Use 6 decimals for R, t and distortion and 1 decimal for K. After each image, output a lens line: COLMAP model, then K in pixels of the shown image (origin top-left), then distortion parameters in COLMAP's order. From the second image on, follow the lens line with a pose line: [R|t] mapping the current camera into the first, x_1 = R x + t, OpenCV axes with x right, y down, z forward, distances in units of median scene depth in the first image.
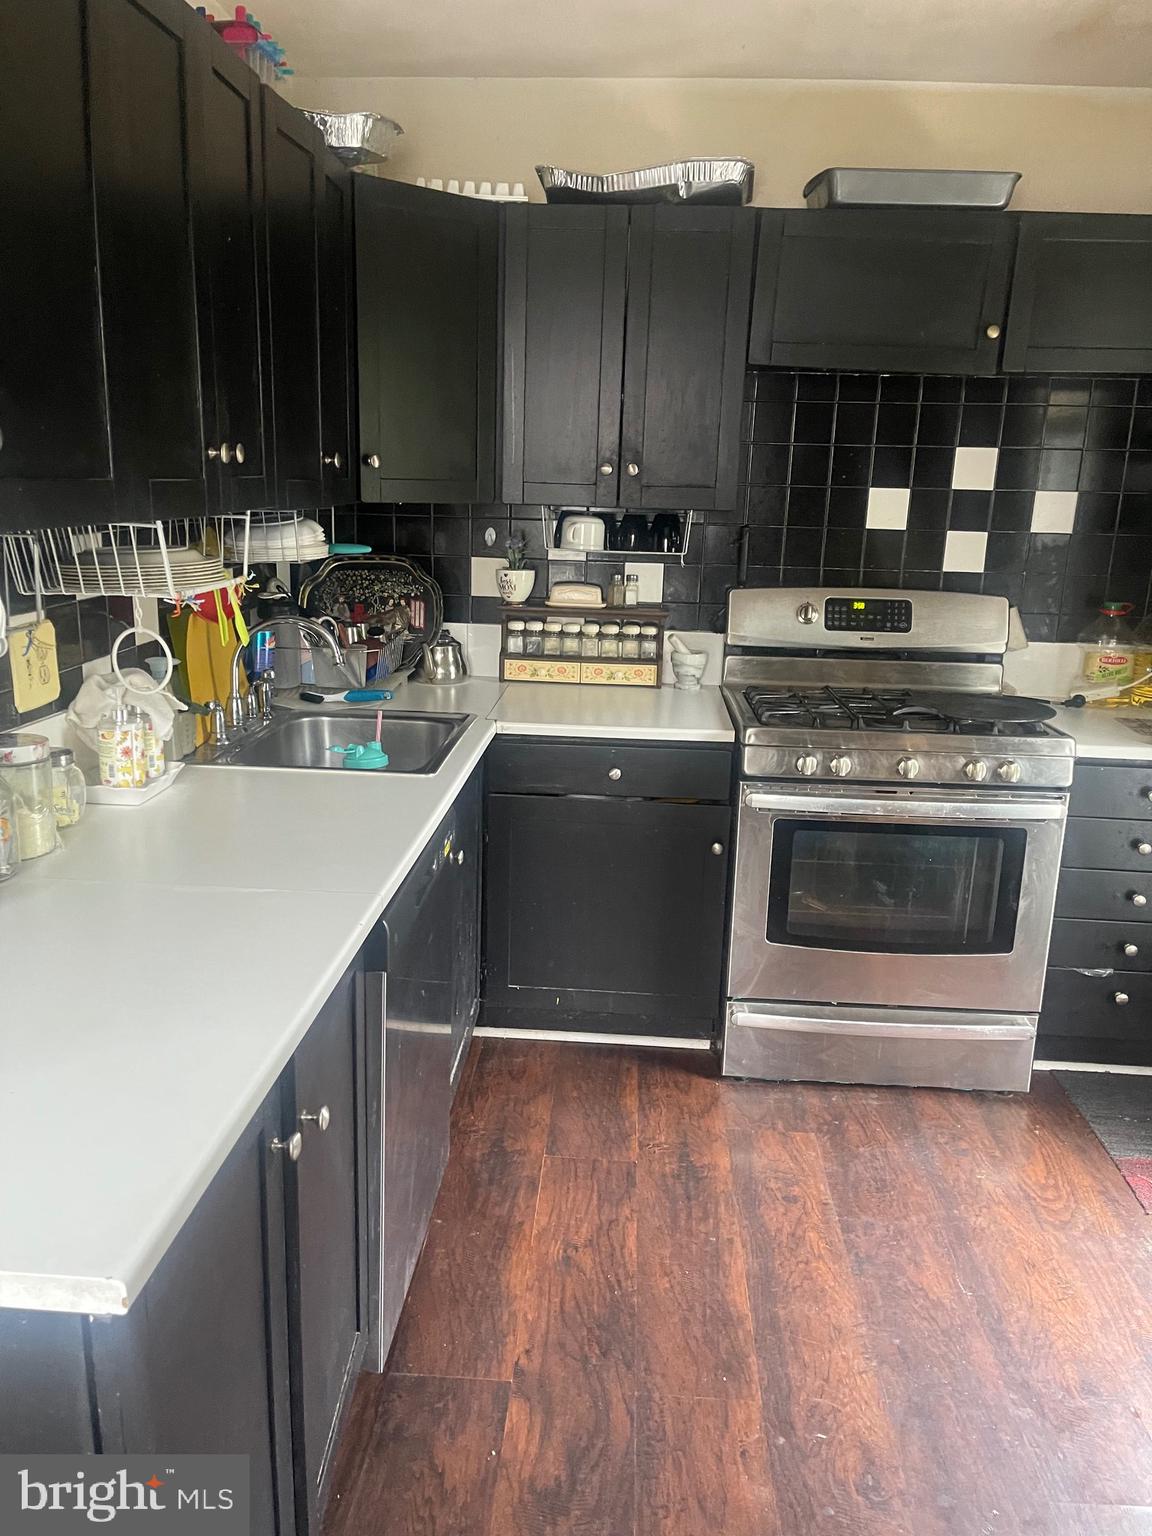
lens RADIAL K [[1162.2, 0, 565.7], [0, 1162.2, 776.9], [0, 0, 1]] dist [0.073908, -0.099785]
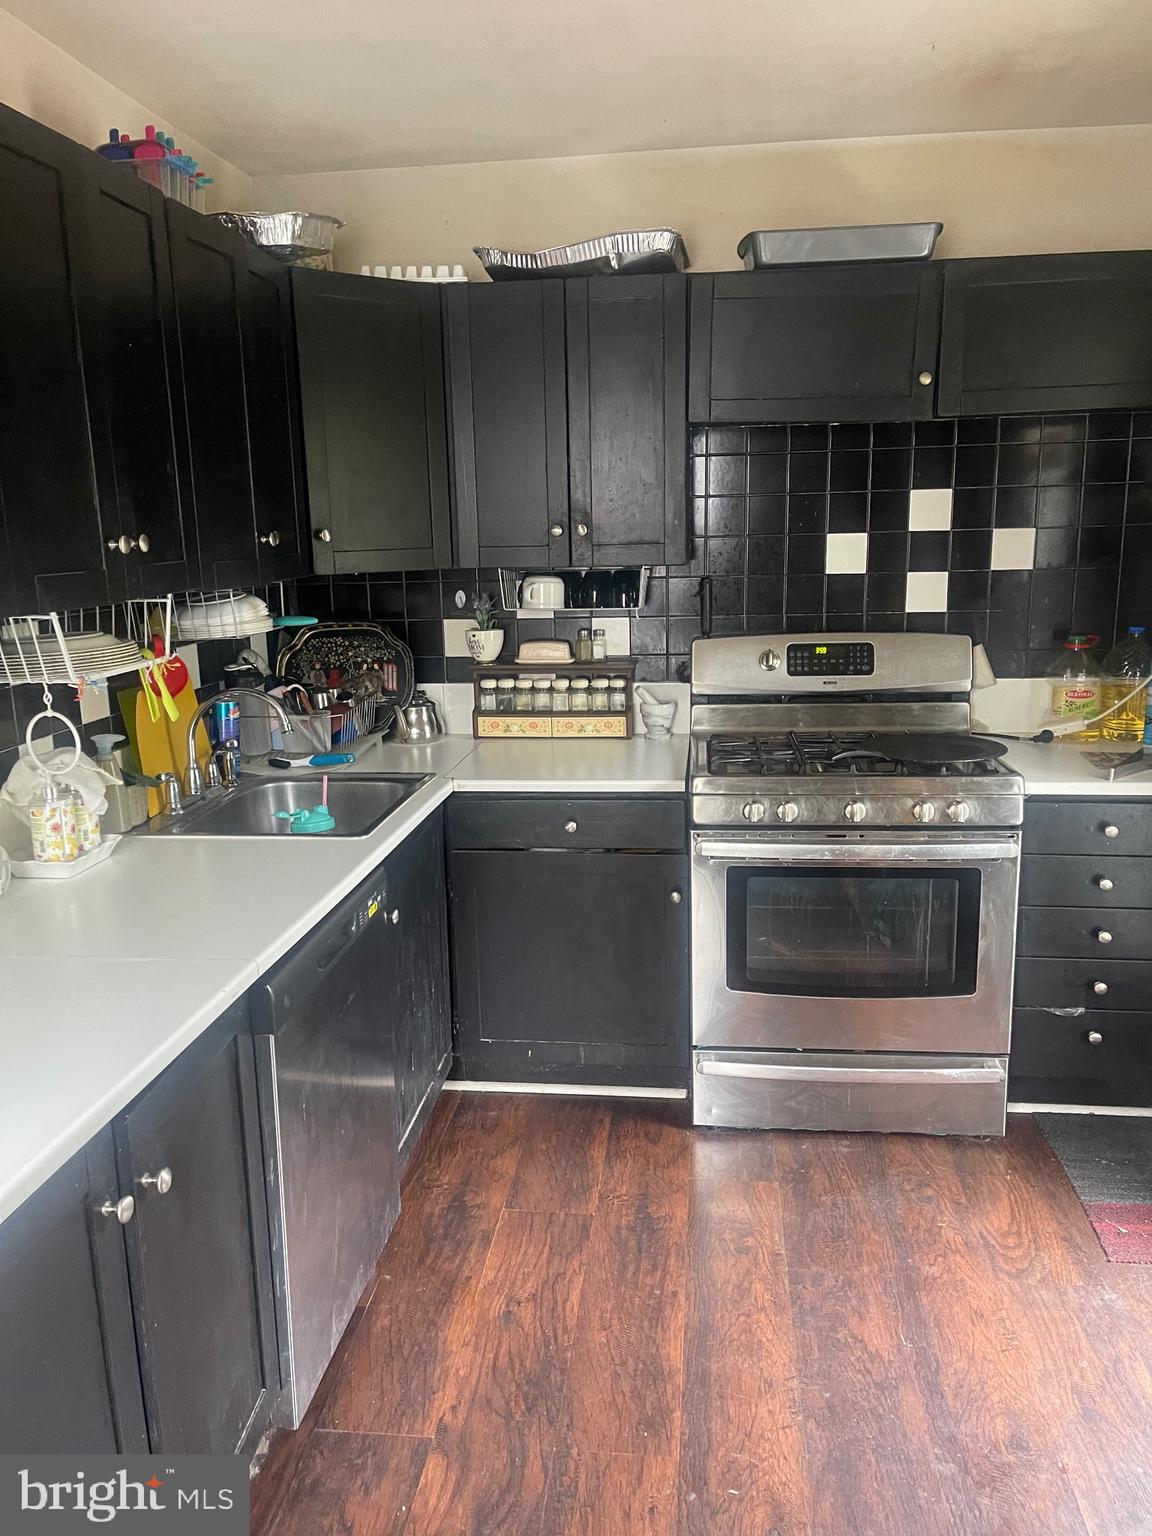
lens RADIAL K [[1162.2, 0, 576.4], [0, 1162.2, 776.3], [0, 0, 1]] dist [0.073908, -0.099785]
pose [[0.997268, -0.037868, -0.063416, 0.115749], [0.035422, 0.998601, -0.039270, -0.006849], [0.064814, 0.036917, 0.997214, -0.016058]]
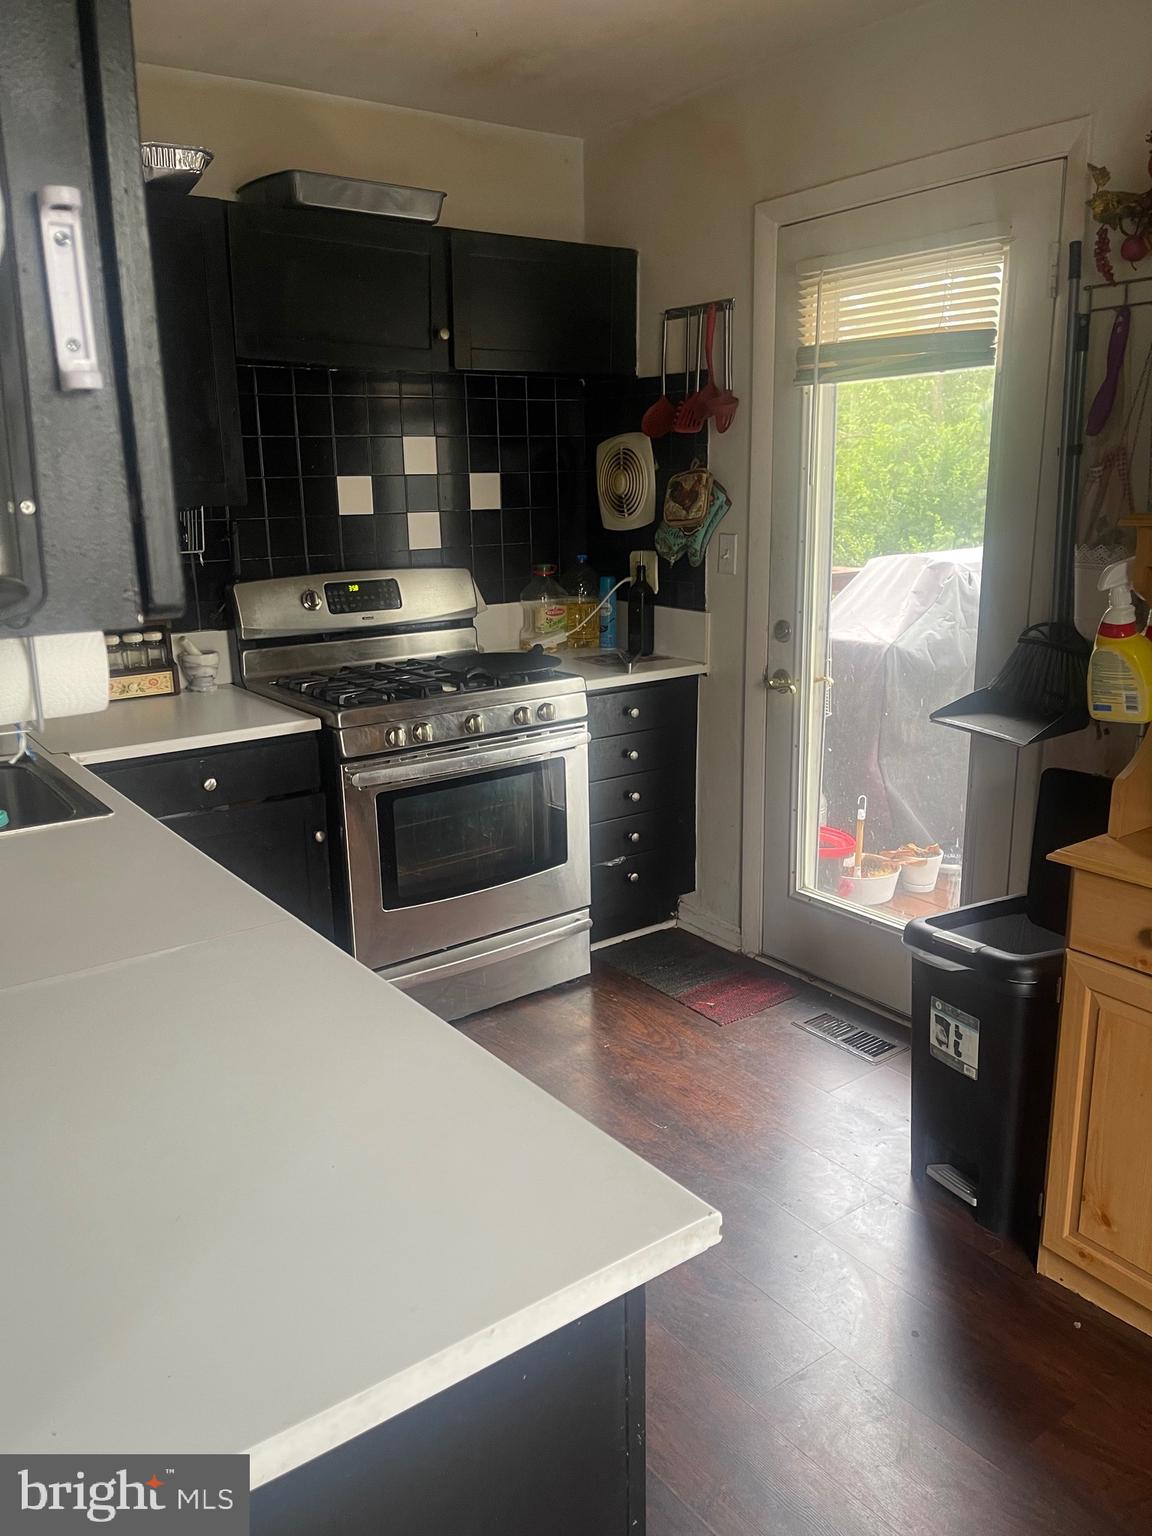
lens RADIAL K [[1162.2, 0, 580.2], [0, 1162.2, 775.6], [0, 0, 1]] dist [0.073908, -0.099785]
pose [[0.766043, -0.201579, 0.610364, -0.314742], [0.197234, 0.977462, 0.075277, -0.022238], [-0.611782, 0.062719, 0.788536, 0.057535]]
